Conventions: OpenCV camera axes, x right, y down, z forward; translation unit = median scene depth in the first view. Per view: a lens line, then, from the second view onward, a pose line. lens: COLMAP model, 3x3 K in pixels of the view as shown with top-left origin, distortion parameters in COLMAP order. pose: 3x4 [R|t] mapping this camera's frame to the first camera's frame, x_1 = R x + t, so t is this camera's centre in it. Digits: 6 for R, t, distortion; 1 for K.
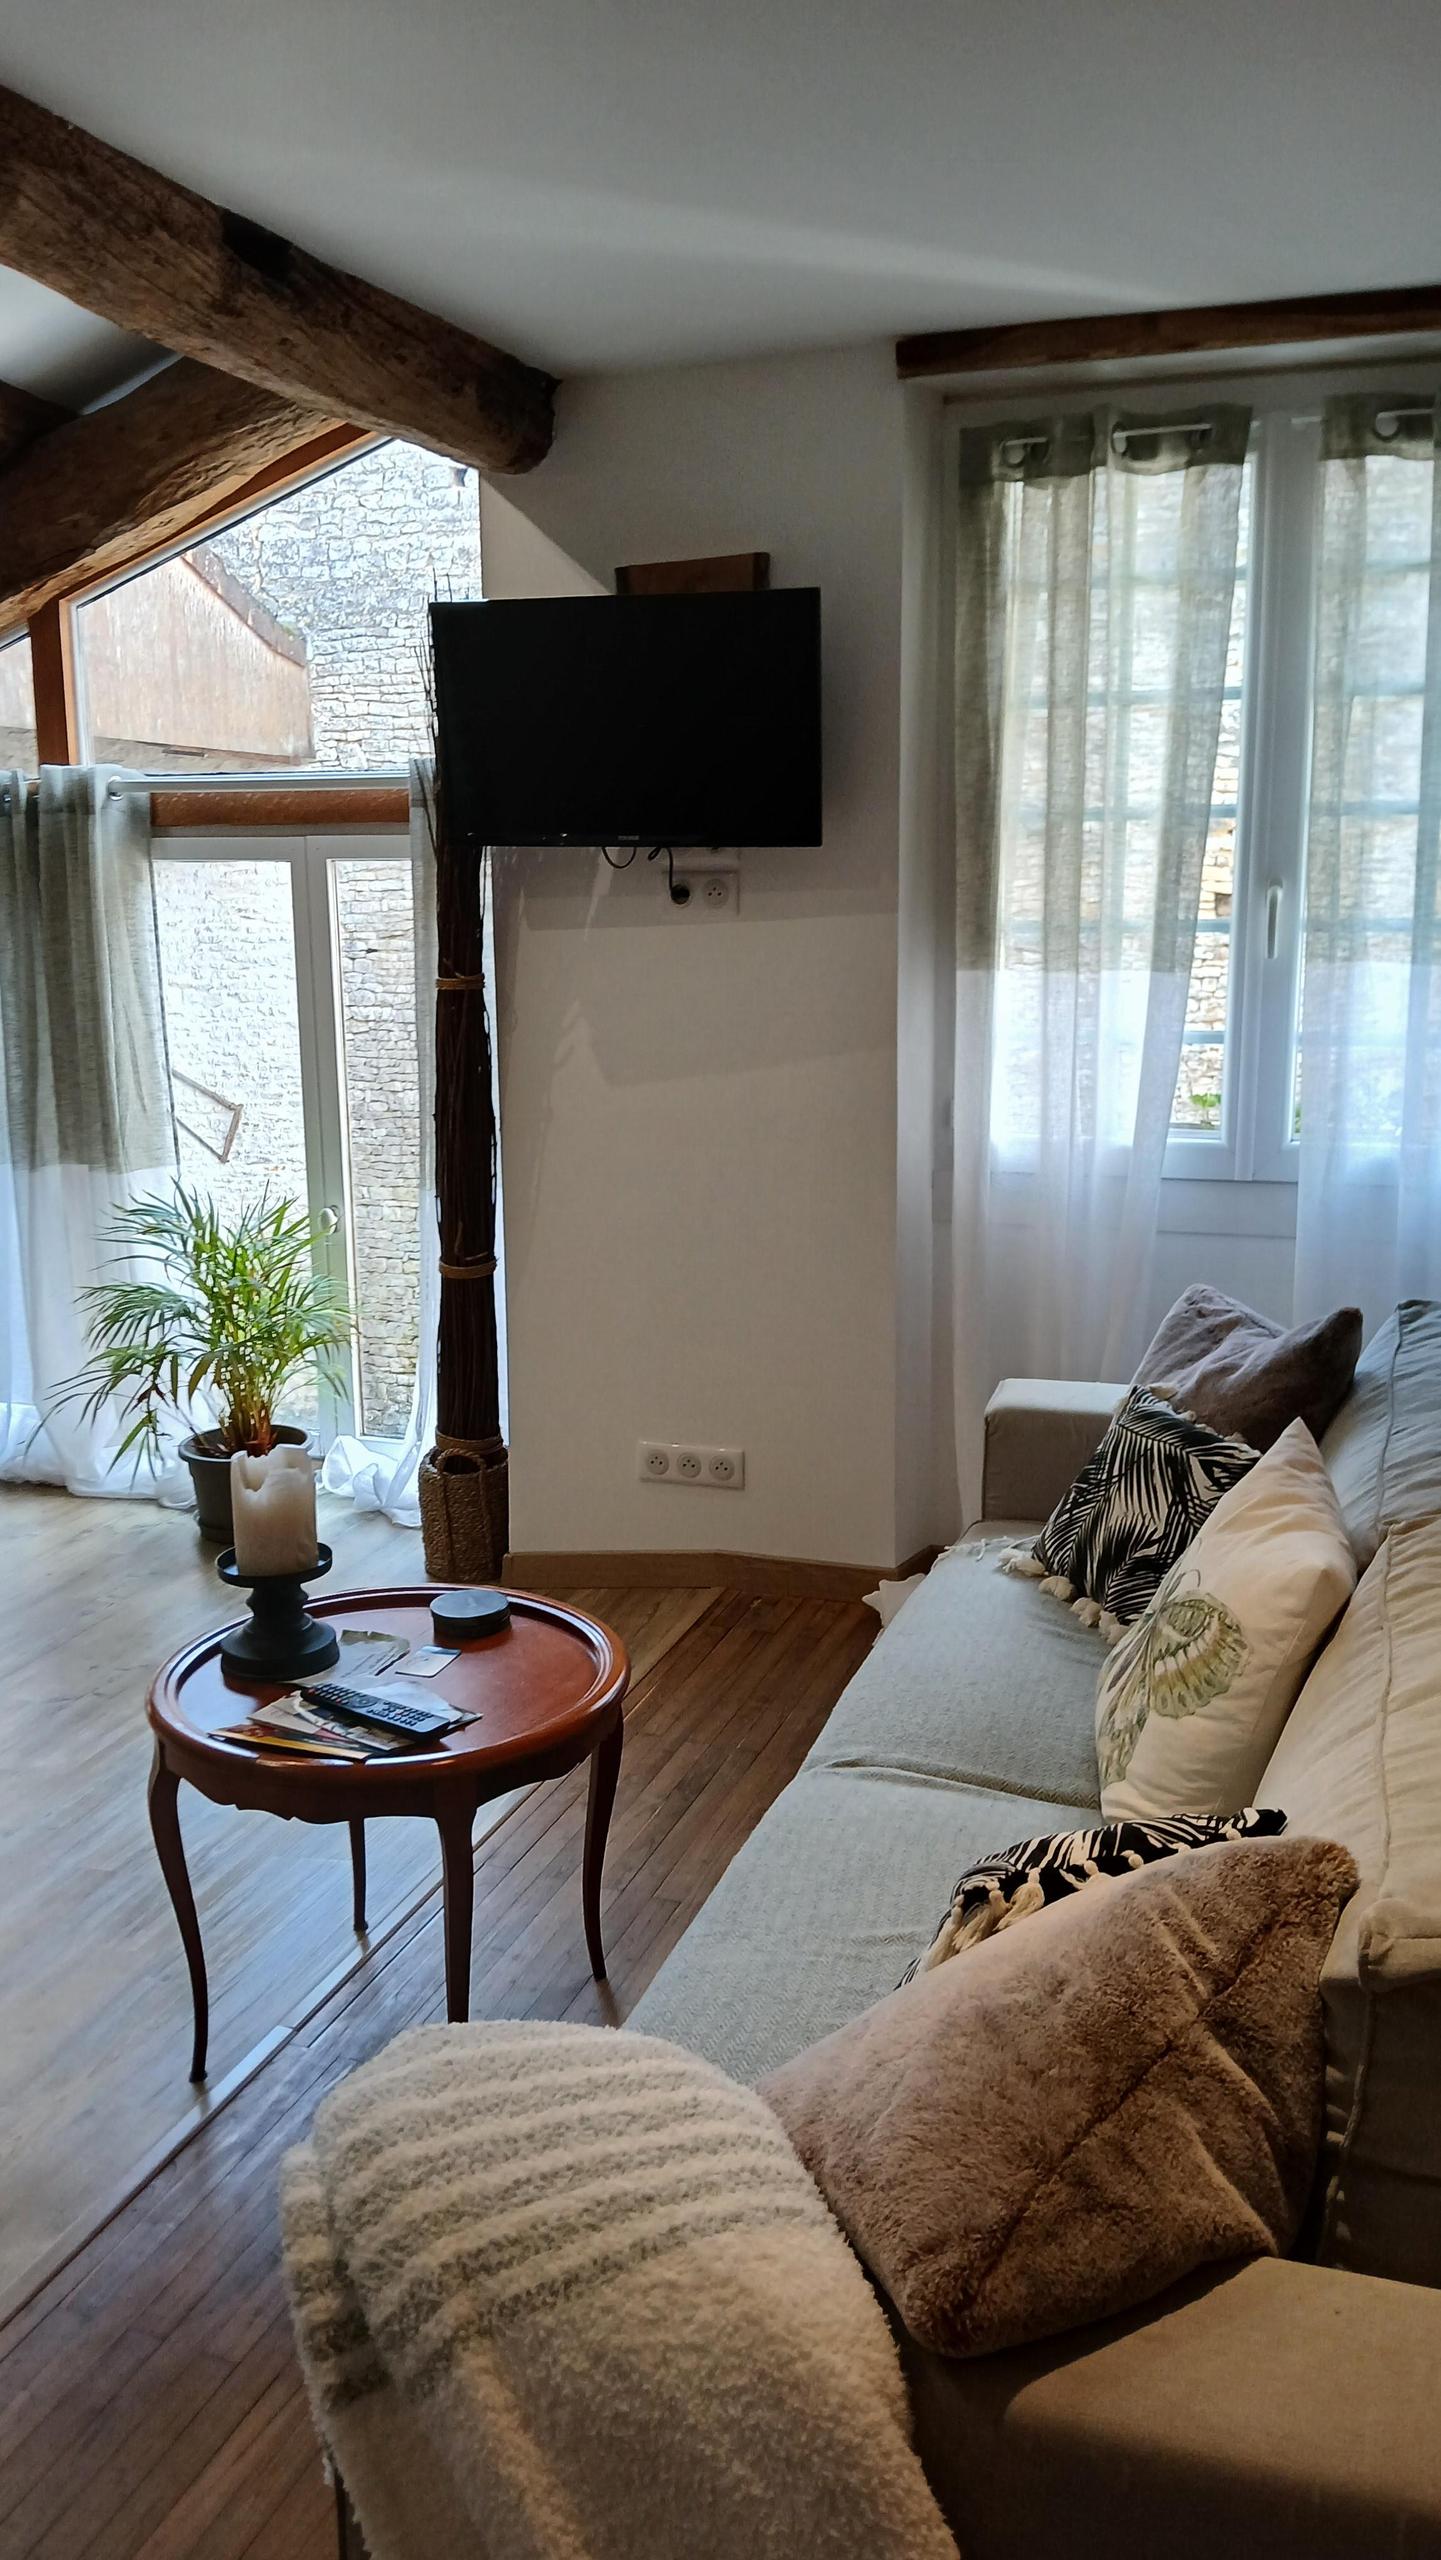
lens RADIAL K [[1993.3, 0, 704.3], [0, 1993.3, 1277.1], [0, 0, 1]] dist [0.036641, -0.081010]
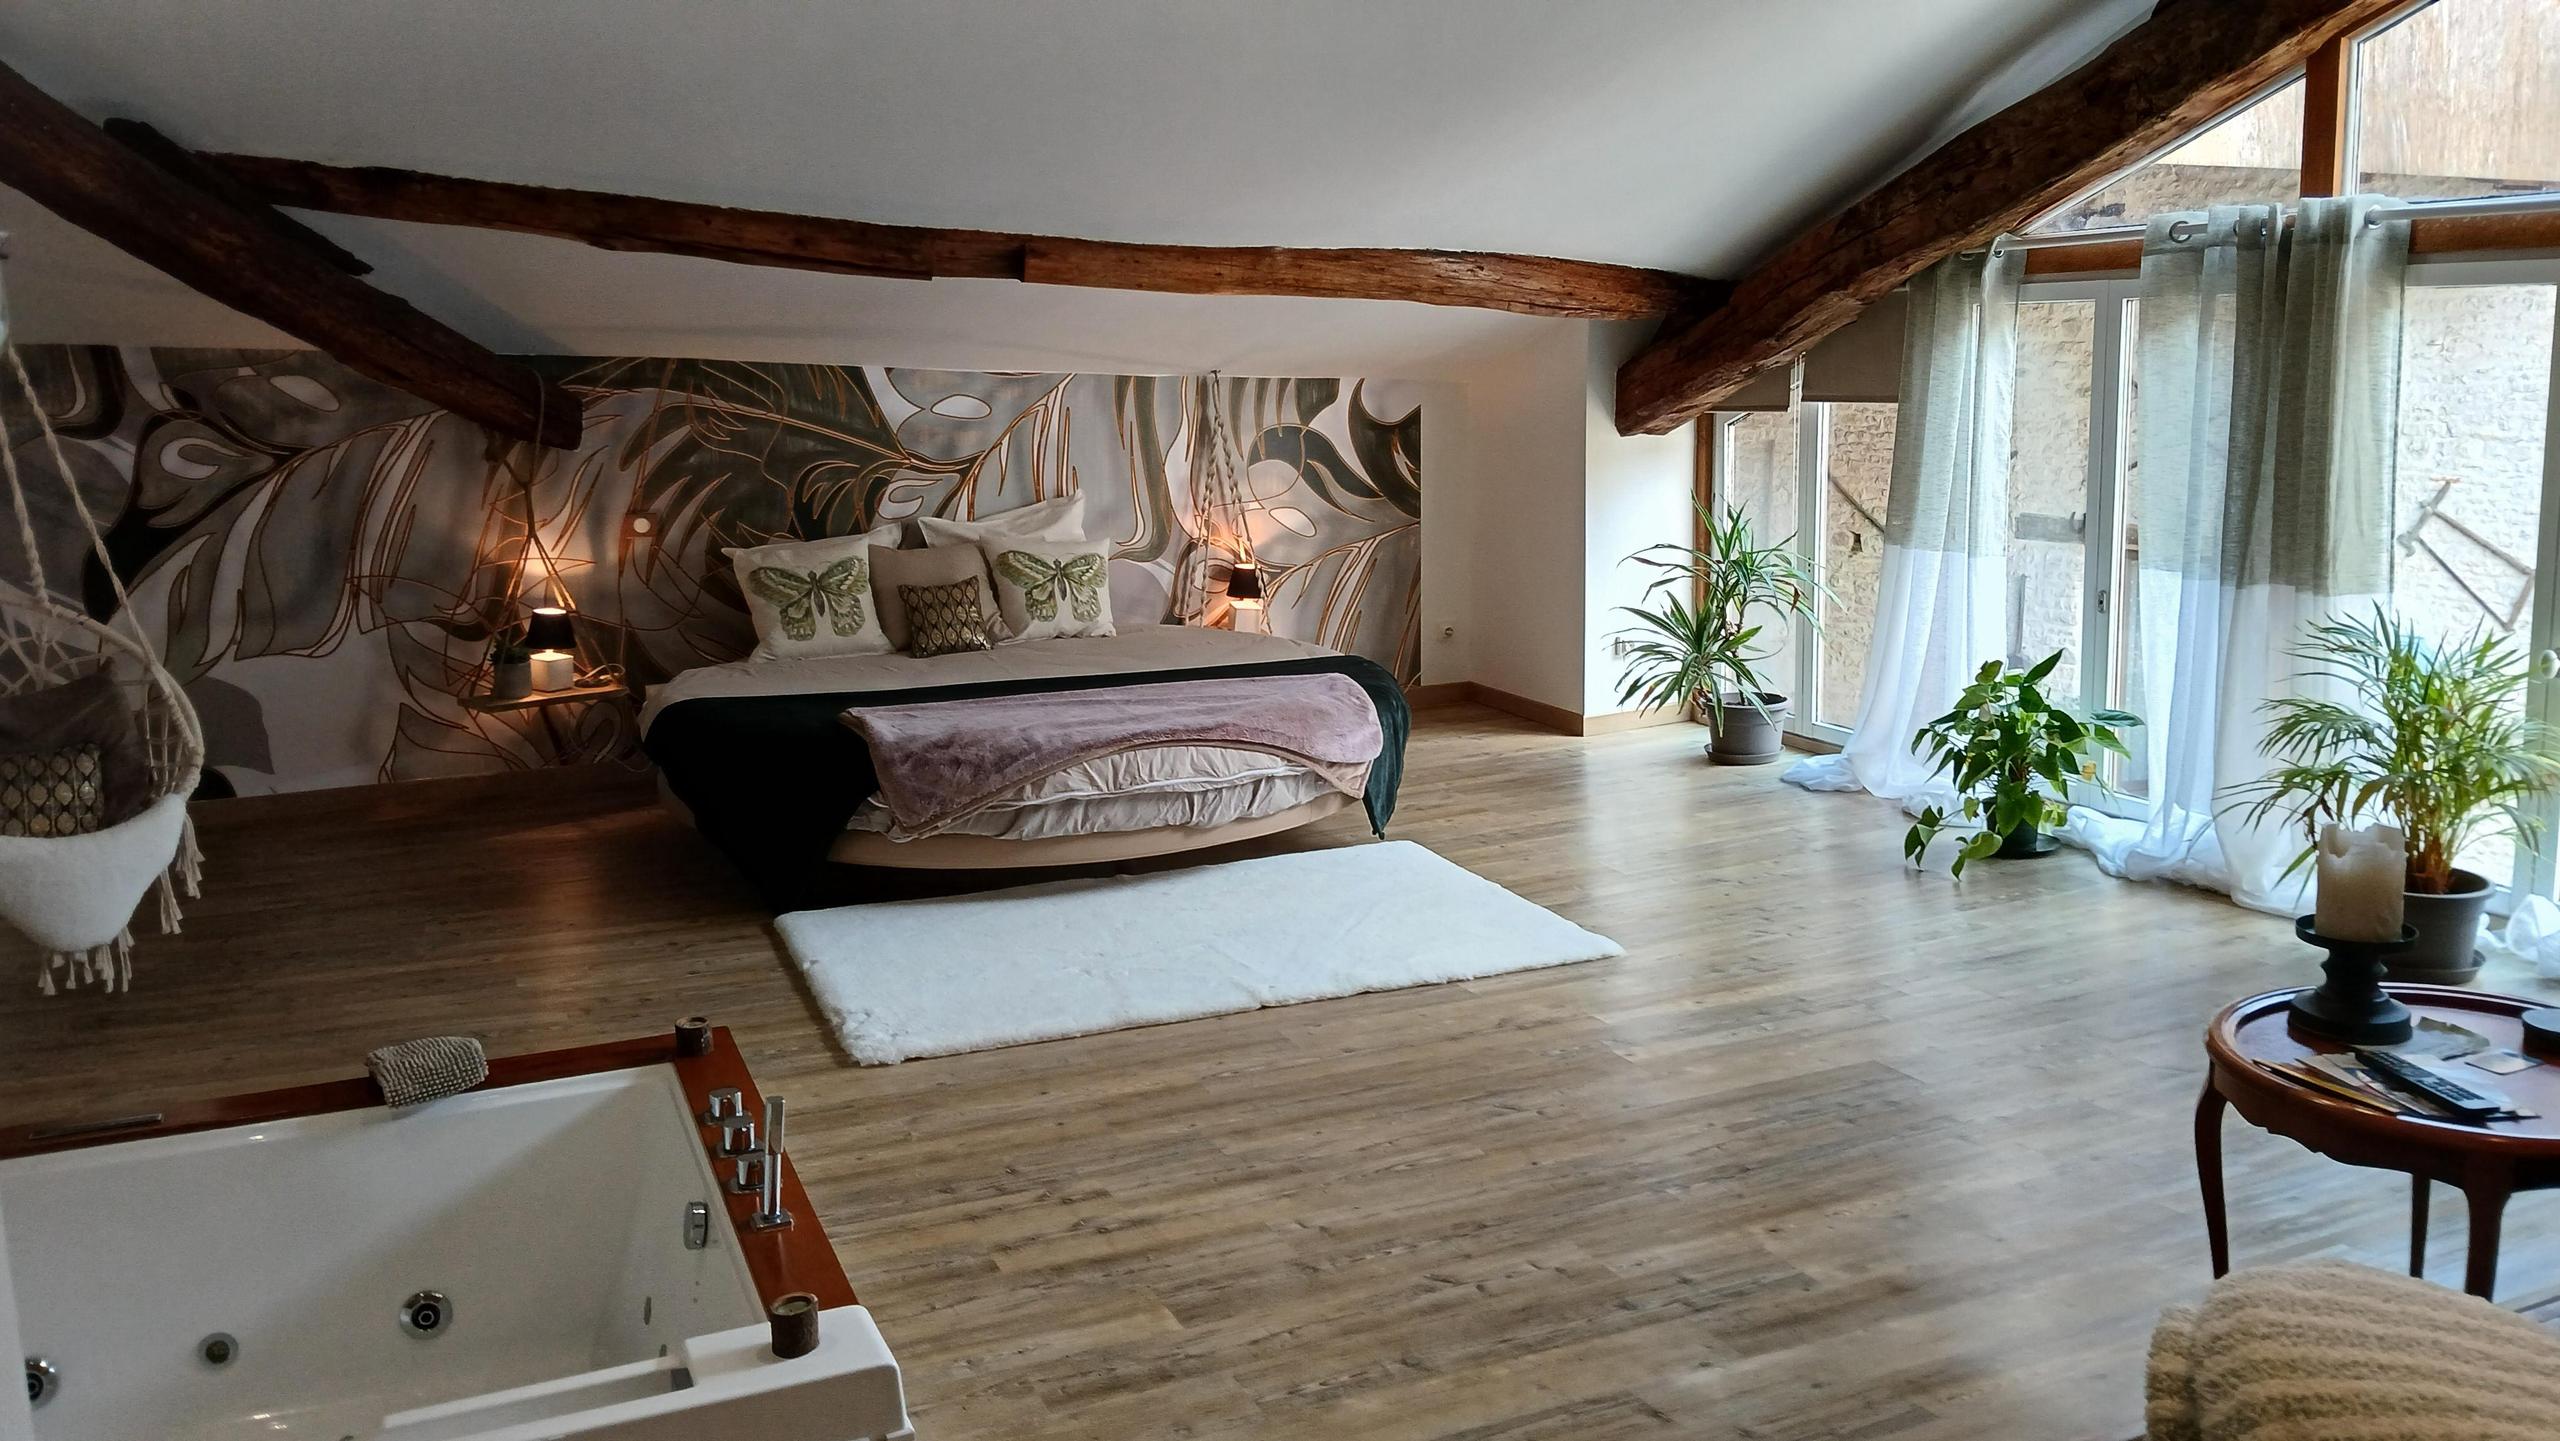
lens RADIAL K [[1993.3, 0, 1292.2], [0, 1993.3, 697.3], [0, 0, 1]] dist [0.036641, -0.081010]
pose [[0.690210, 0.117407, -0.714021, 0.079840], [-0.132006, 0.990621, 0.035284, 0.033834], [0.711466, 0.069902, 0.699235, -0.082556]]
